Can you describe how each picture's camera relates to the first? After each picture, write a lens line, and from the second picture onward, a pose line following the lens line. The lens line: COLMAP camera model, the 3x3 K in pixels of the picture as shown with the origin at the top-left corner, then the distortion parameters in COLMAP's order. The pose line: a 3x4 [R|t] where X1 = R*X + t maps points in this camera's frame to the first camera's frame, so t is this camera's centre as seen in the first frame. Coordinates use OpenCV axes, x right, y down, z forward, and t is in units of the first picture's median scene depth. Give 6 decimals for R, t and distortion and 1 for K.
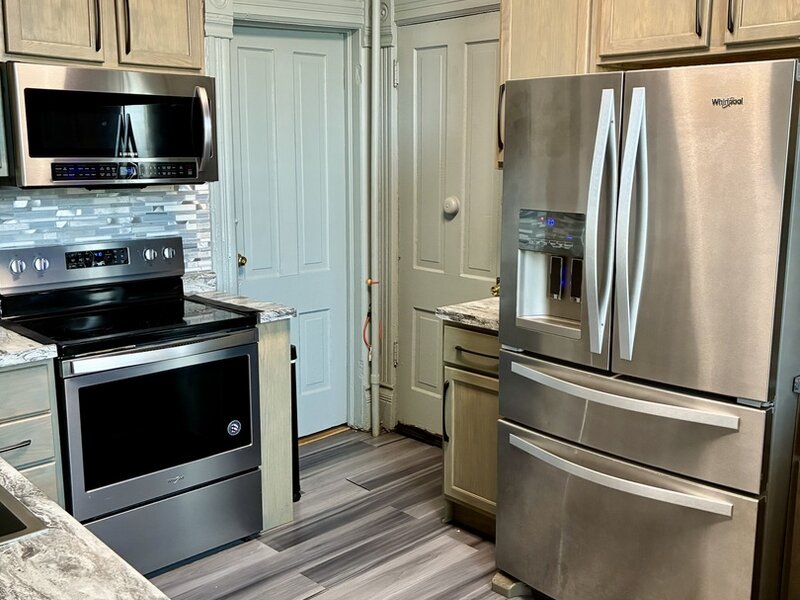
lens RADIAL K [[829.3, 0, 400.0], [0, 829.3, 300.0], [0, 0, 1]] dist [0.062570, -0.021695]
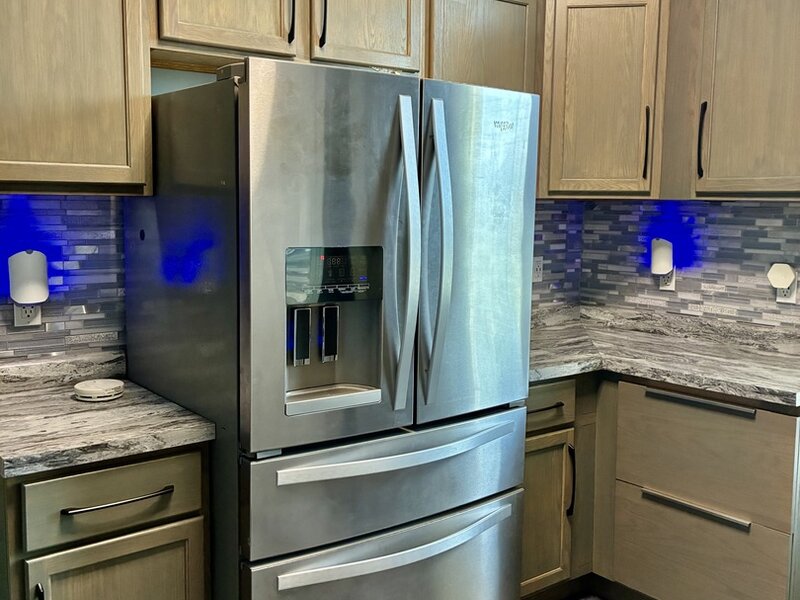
lens RADIAL K [[829.3, 0, 400.0], [0, 829.3, 300.0], [0, 0, 1]] dist [0.062570, -0.021695]
pose [[0.088842, -0.123539, 0.988355, -0.528286], [0.165764, 0.980275, 0.107628, -0.123743], [-0.982155, 0.154272, 0.107568, 0.824792]]
